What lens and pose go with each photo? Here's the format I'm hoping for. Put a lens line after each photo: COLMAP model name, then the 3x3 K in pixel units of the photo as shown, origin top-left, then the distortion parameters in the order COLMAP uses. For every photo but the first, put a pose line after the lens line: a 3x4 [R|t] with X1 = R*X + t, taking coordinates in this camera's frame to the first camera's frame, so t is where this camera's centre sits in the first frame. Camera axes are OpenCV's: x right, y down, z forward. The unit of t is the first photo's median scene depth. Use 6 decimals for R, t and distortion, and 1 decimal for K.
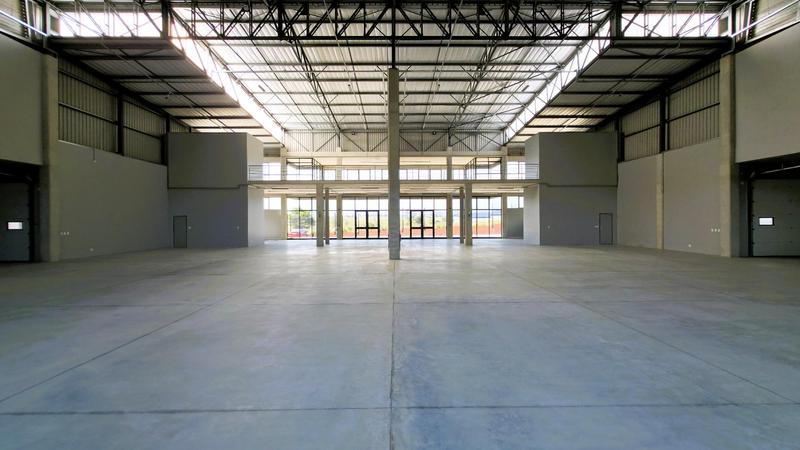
lens RADIAL K [[322.3, 0, 395.5], [0, 322.3, 219.5], [0, 0, 1]] dist [-0.007852, 0.002161]
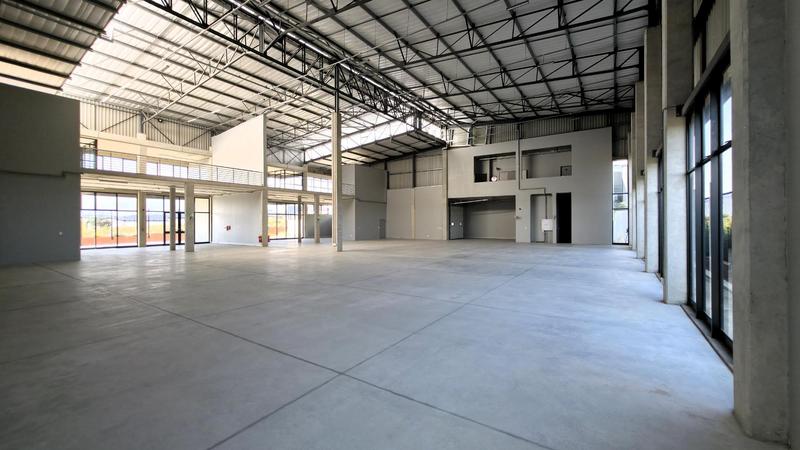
lens RADIAL K [[322.3, 0, 397.8], [0, 322.3, 218.2], [0, 0, 1]] dist [-0.007852, 0.002161]
pose [[0.557875, 0.014968, 0.829790, -0.663966], [-0.000995, 0.999849, -0.017367, 0.003927], [-0.829925, 0.008864, 0.557805, 0.014981]]
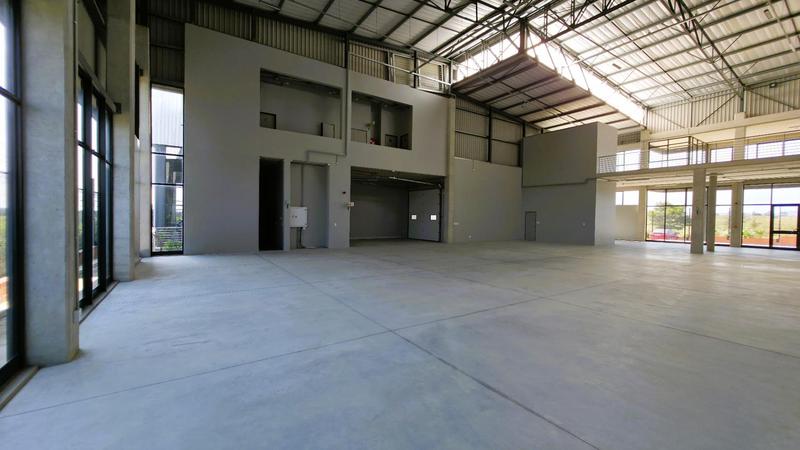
lens RADIAL K [[322.3, 0, 396.4], [0, 322.3, 223.5], [0, 0, 1]] dist [-0.007852, 0.002161]
pose [[0.547789, 0.036900, -0.835803, 0.001766], [-0.017423, 0.999313, 0.032700, 0.002004], [0.836435, -0.003350, 0.548056, 0.014796]]
